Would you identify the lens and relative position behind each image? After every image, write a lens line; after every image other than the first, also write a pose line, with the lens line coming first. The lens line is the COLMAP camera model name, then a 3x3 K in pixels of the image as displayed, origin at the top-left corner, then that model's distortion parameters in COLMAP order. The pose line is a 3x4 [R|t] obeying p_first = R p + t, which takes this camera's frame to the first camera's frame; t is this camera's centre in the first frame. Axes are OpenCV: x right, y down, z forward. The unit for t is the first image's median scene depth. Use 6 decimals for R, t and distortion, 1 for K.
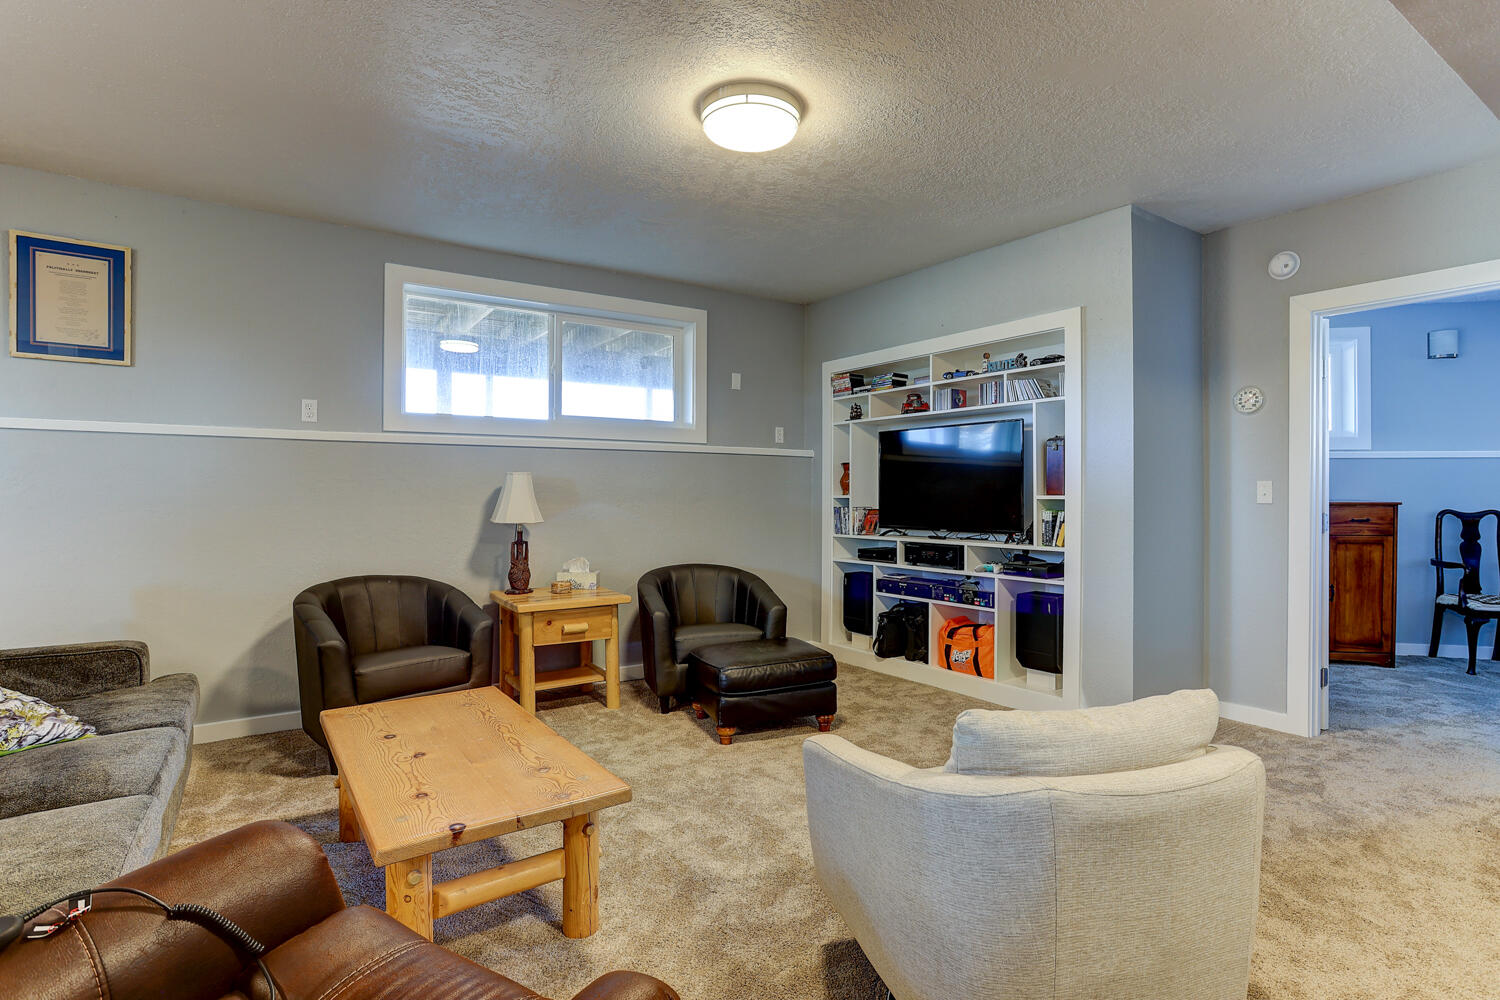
lens RADIAL K [[731.0, 0, 748.7], [0, 731.0, 495.4], [0, 0, 1]] dist [-0.007388, 0.005628]
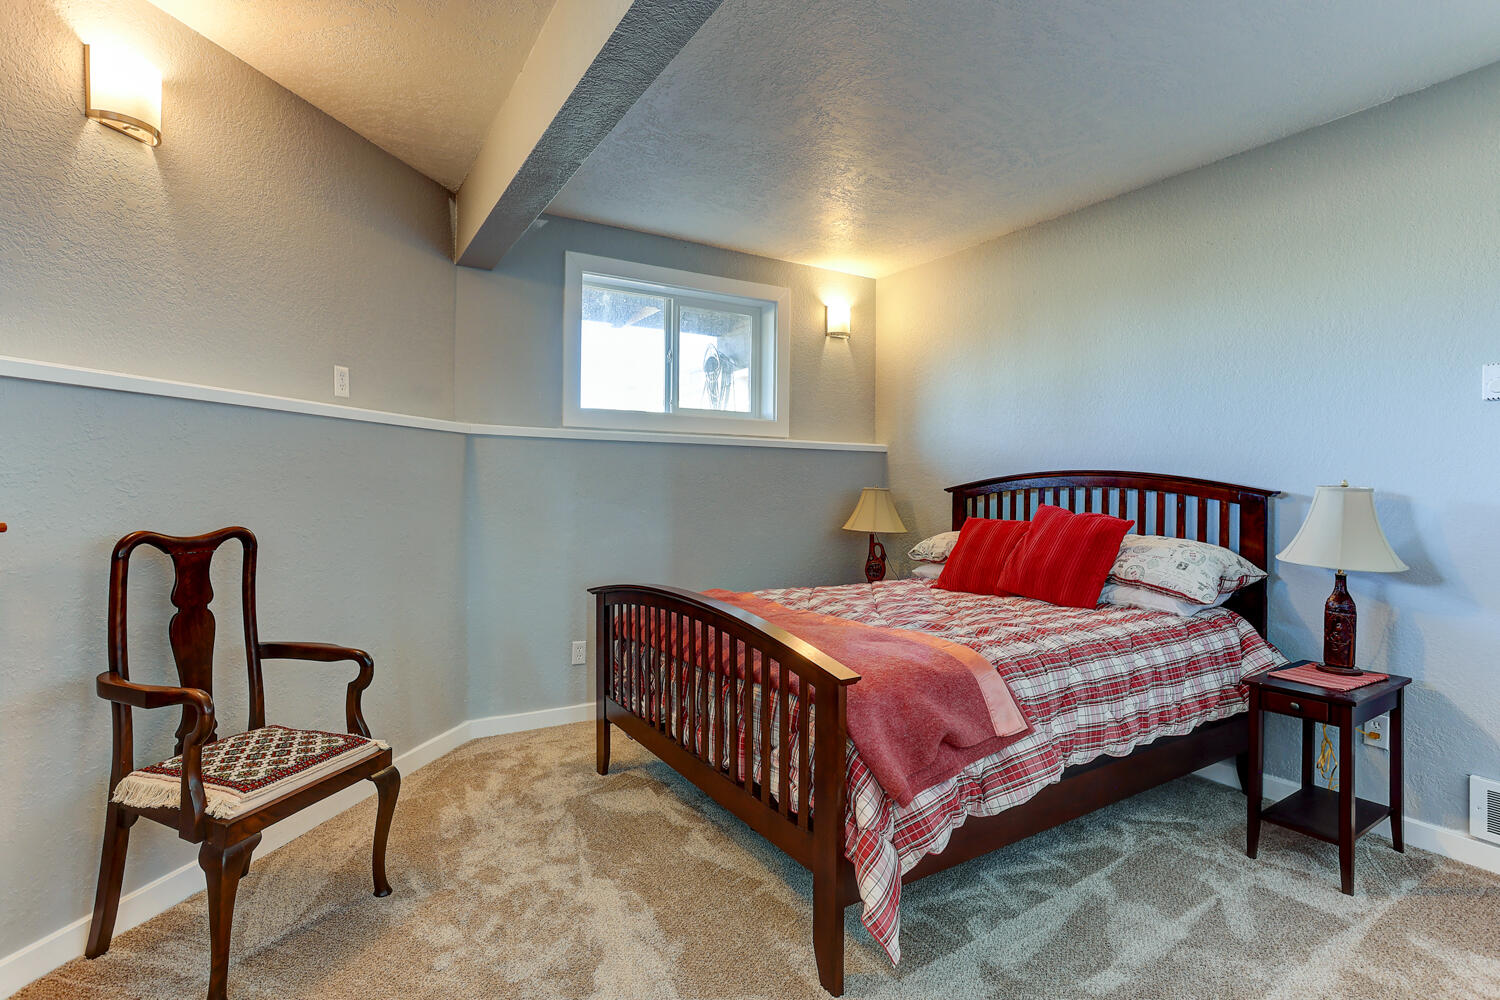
lens RADIAL K [[731.0, 0, 753.3], [0, 731.0, 494.4], [0, 0, 1]] dist [-0.007388, 0.005628]
pose [[0.042252, -0.001900, 0.999105, 0.614468], [0.002943, 0.999994, 0.001777, 0.001629], [-0.999103, 0.002866, 0.042257, 0.685699]]
